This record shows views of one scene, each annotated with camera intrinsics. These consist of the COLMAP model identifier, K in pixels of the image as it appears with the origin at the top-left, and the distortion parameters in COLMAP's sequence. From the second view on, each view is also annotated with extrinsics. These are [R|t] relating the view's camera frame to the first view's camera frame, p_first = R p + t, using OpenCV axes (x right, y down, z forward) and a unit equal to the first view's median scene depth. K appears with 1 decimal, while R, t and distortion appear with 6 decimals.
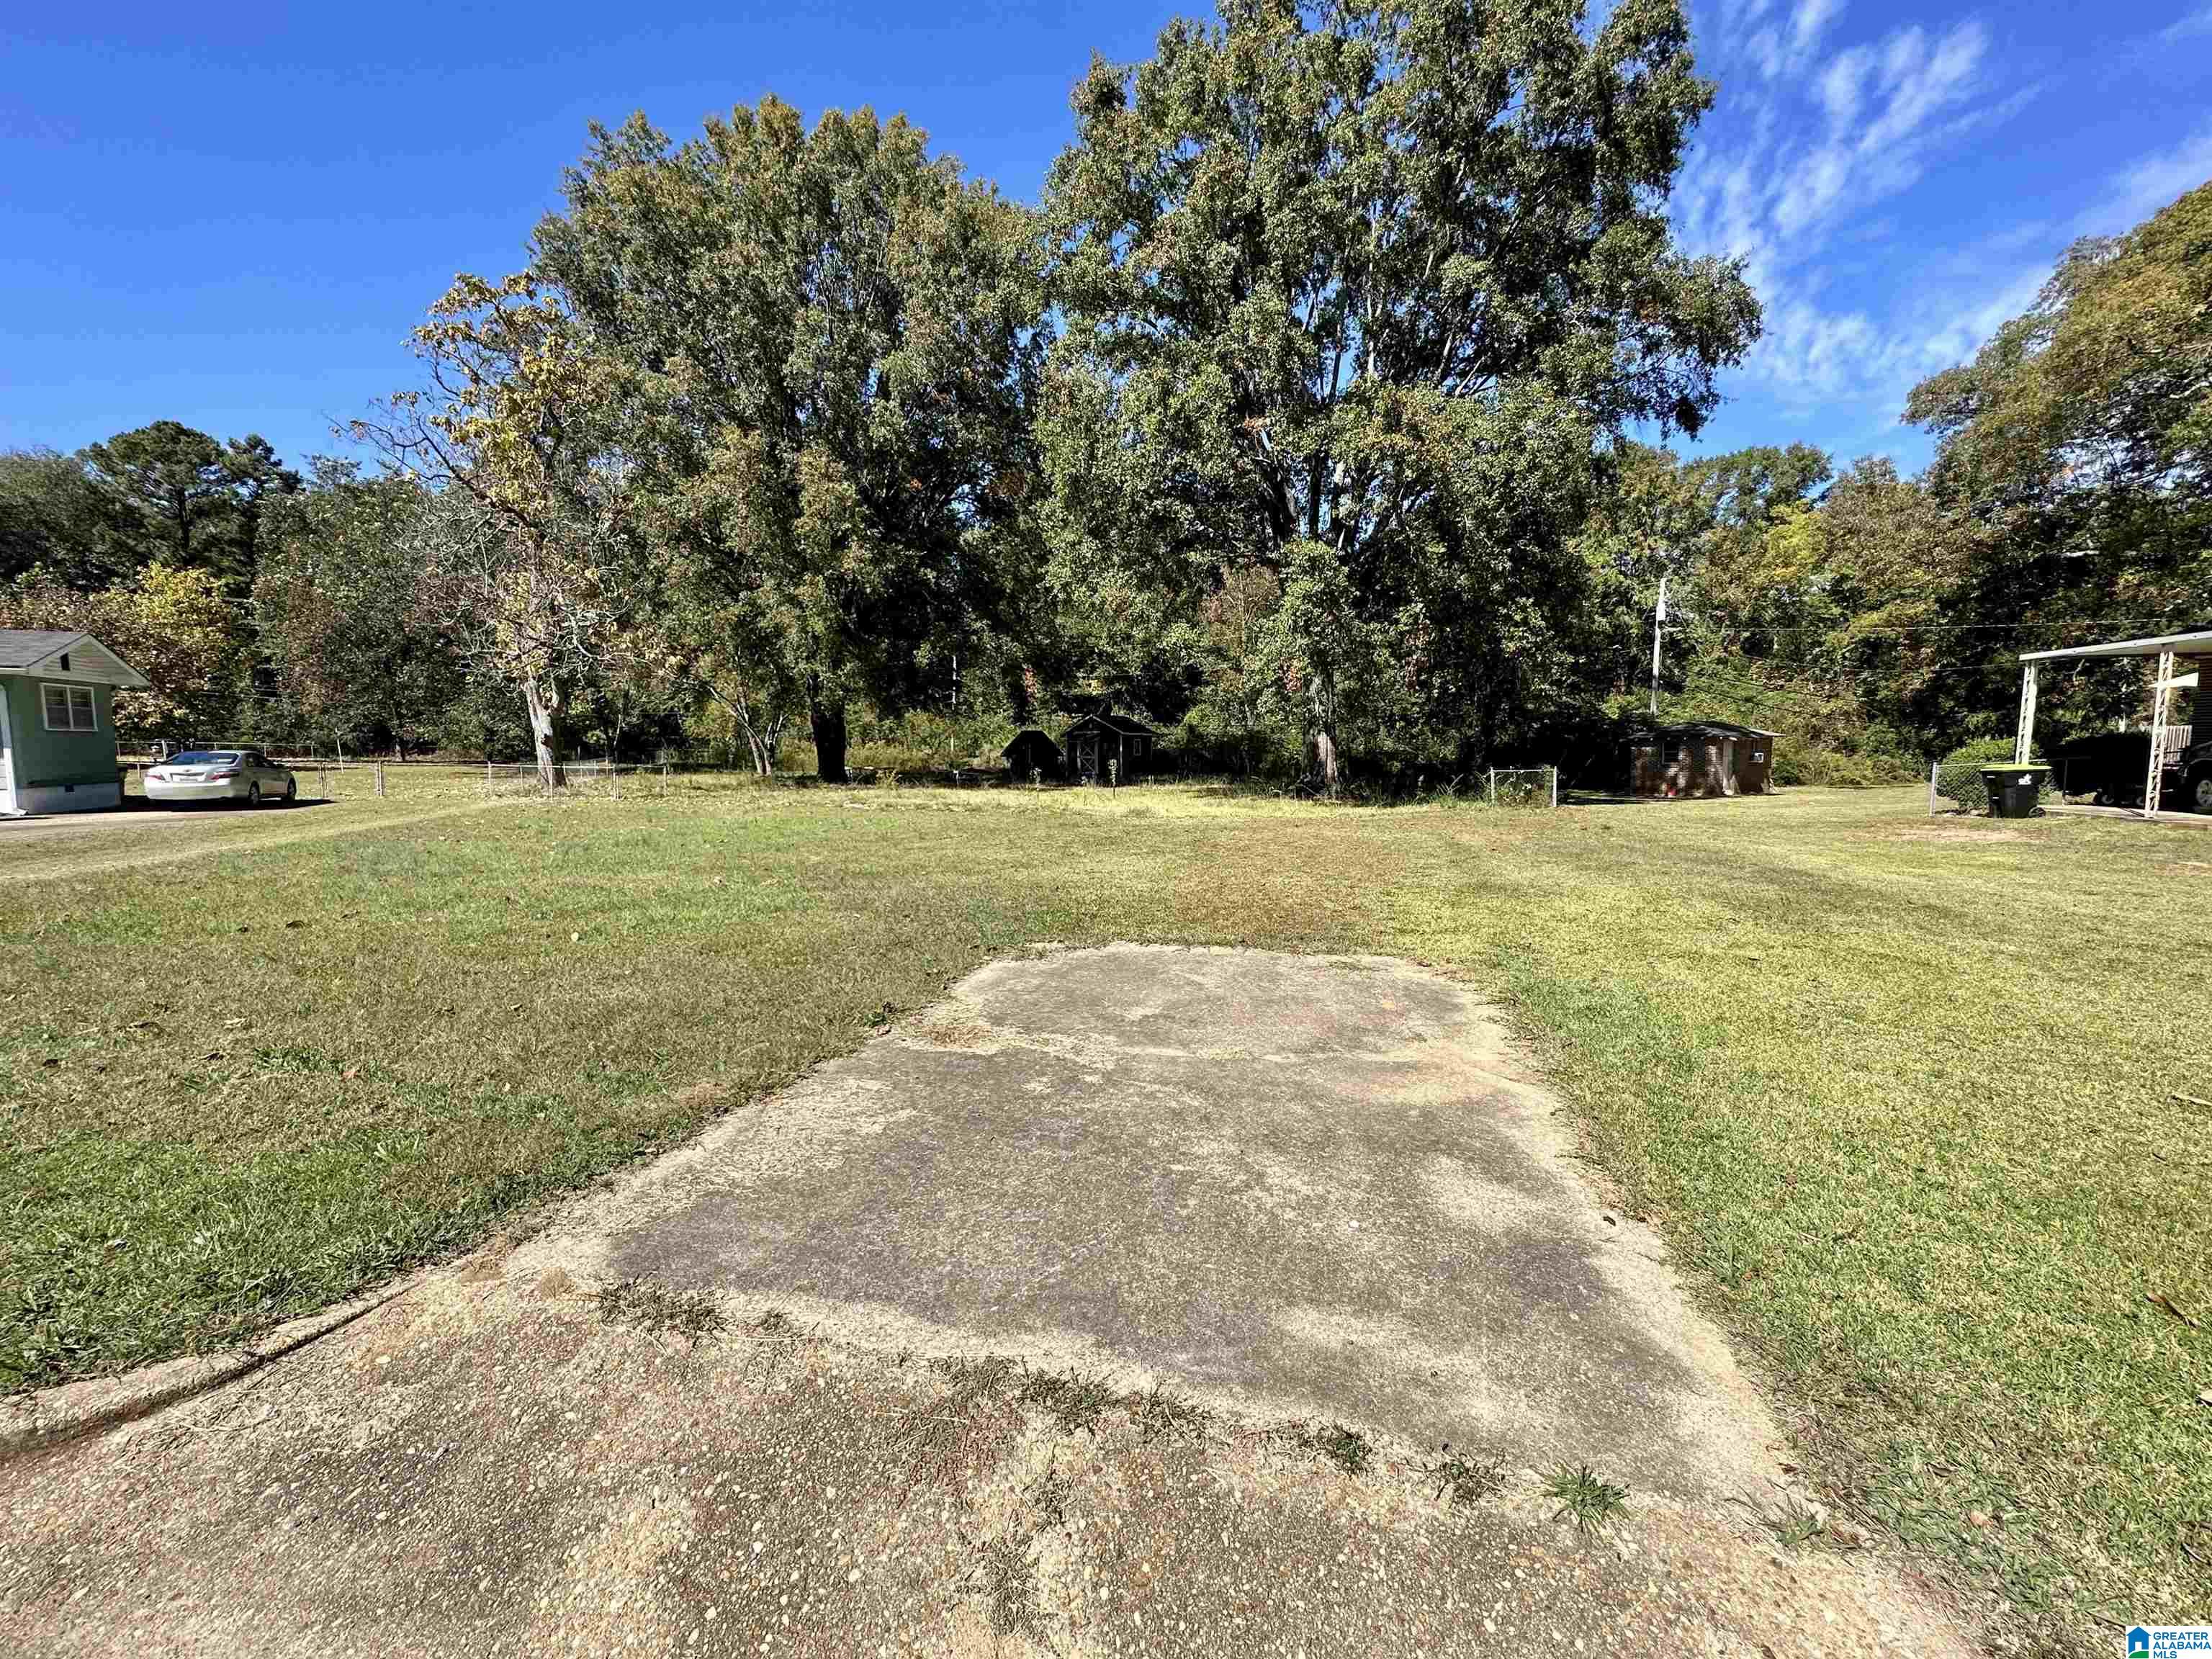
lens RADIAL K [[892.0, 0, 1103.8], [0, 892.0, 834.4], [0, 0, 1]] dist [-0.002245, 0.000301]
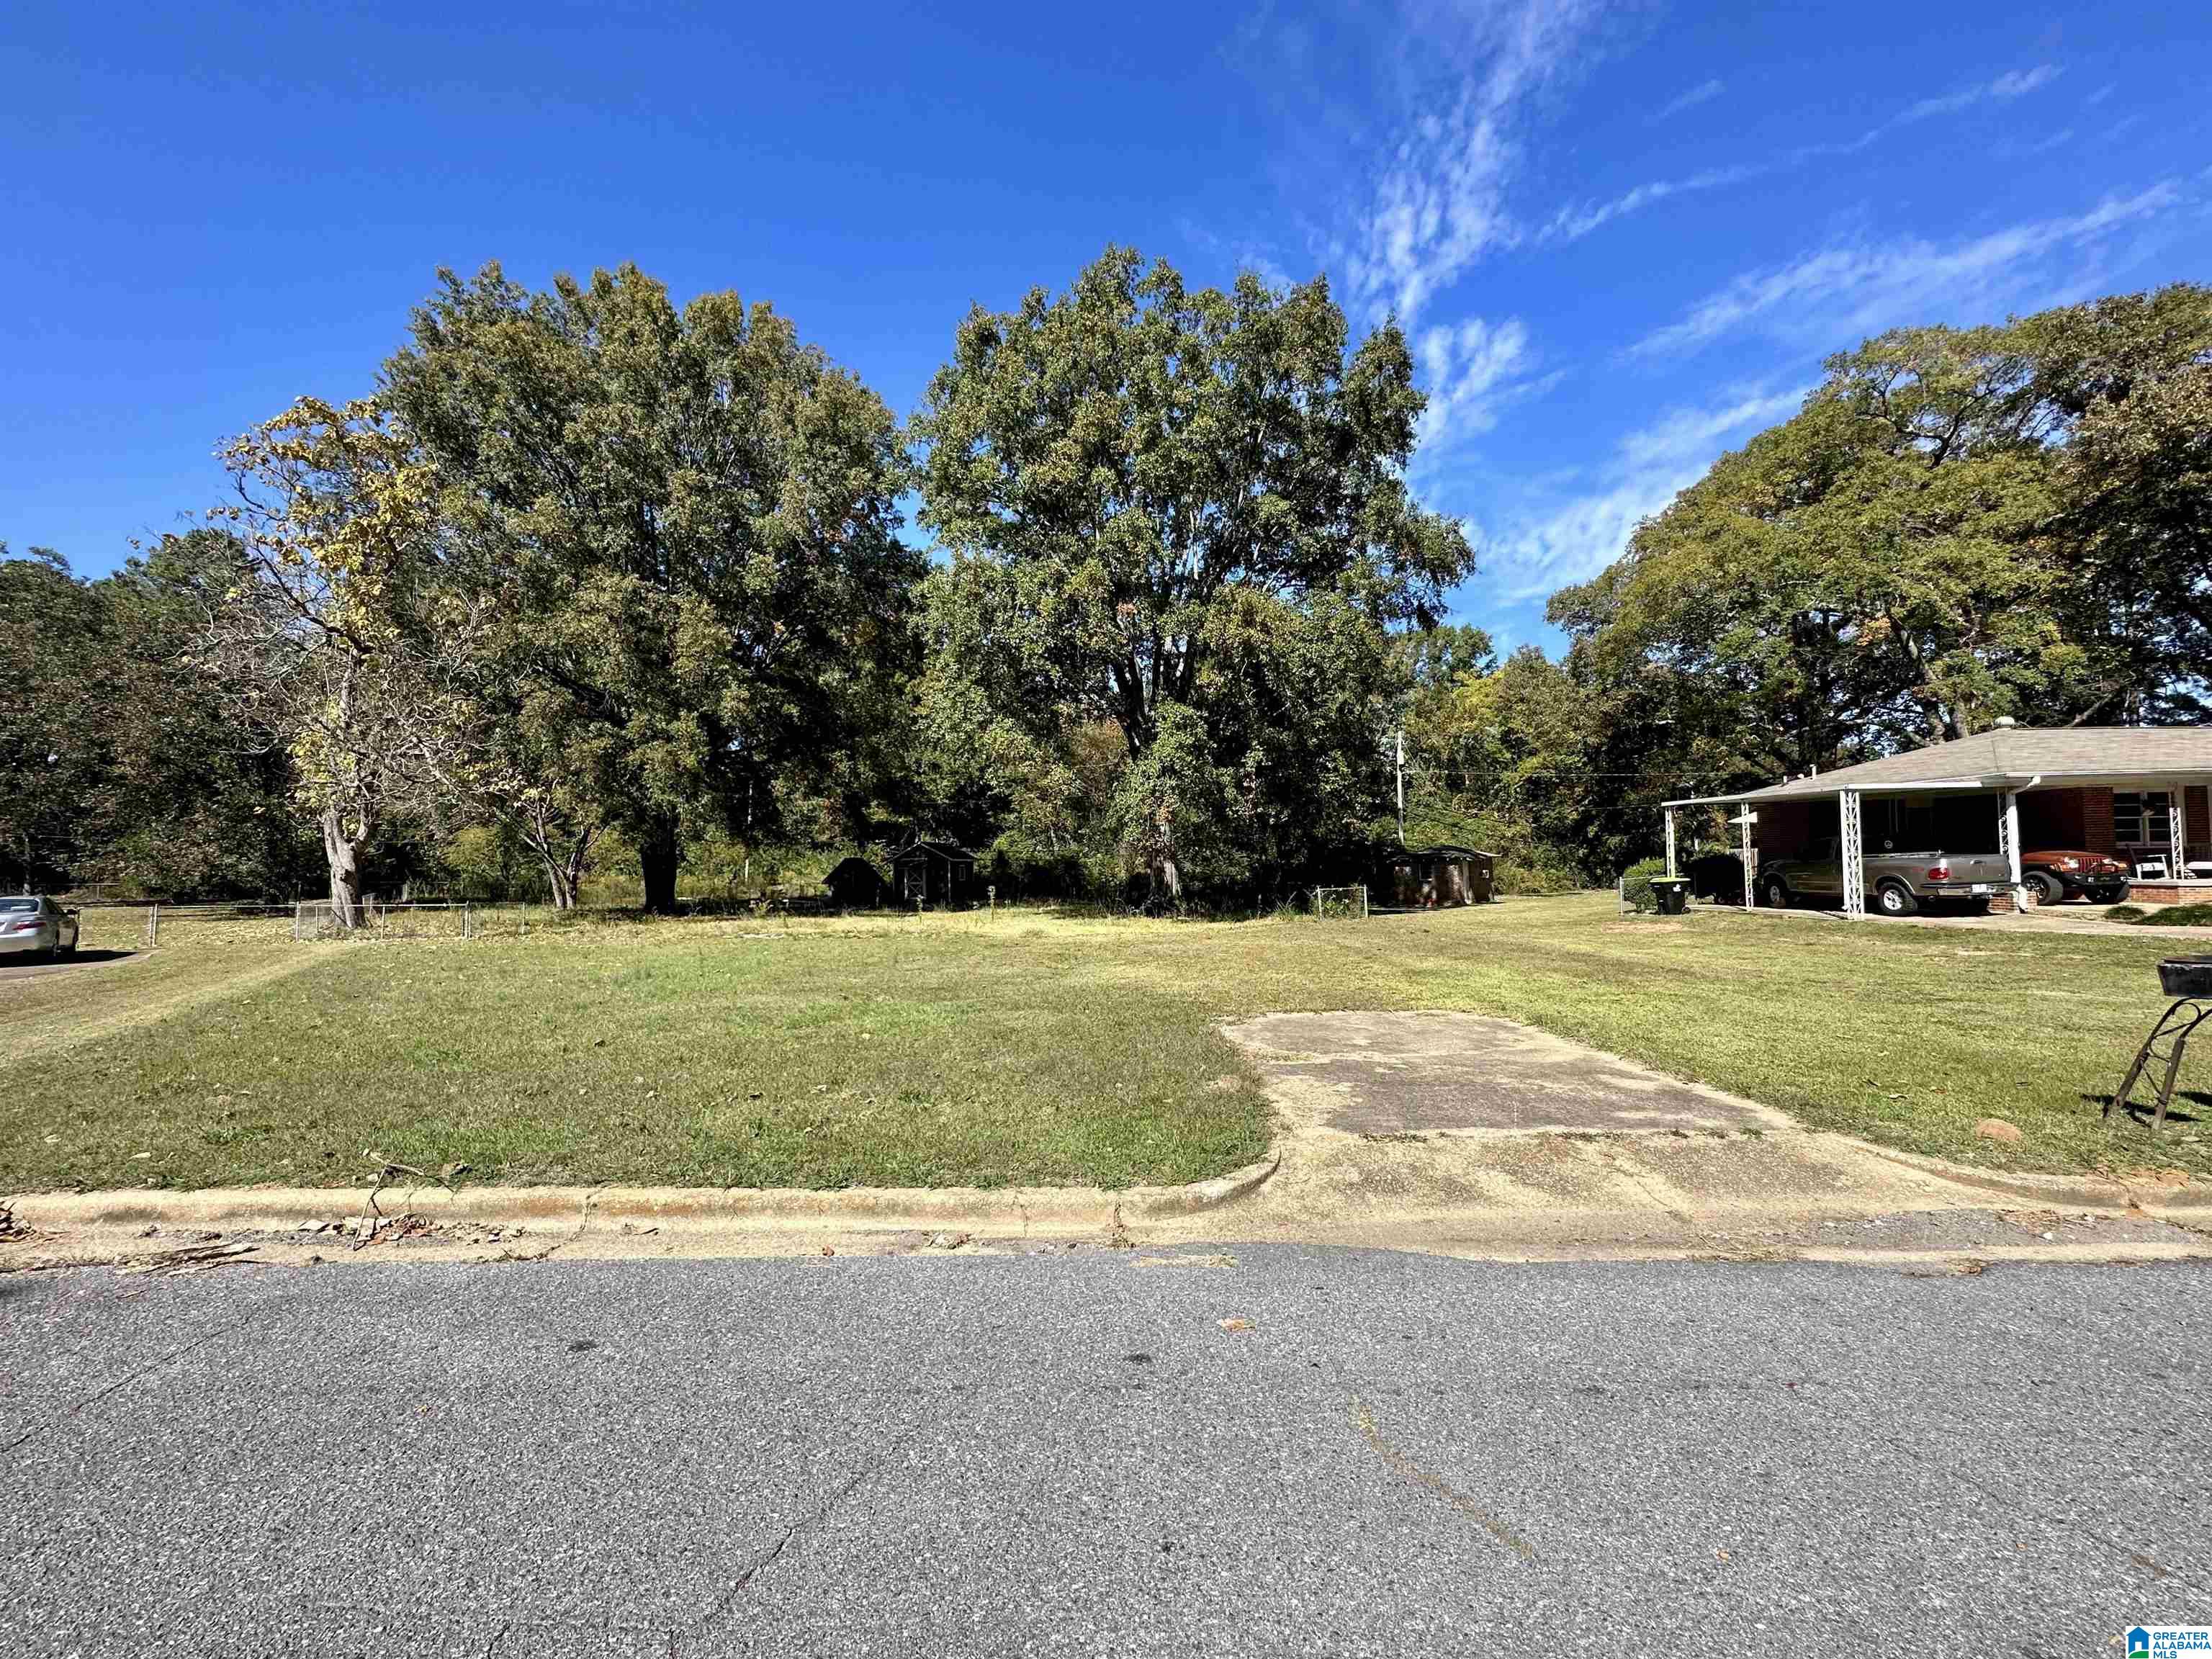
lens RADIAL K [[892.0, 0, 1103.8], [0, 892.0, 834.4], [0, 0, 1]] dist [-0.002245, 0.000301]
pose [[0.963944, -0.004623, 0.266065, -0.130181], [0.040676, 0.990659, -0.130153, 0.001511], [-0.262978, 0.136283, 0.955128, -0.080296]]
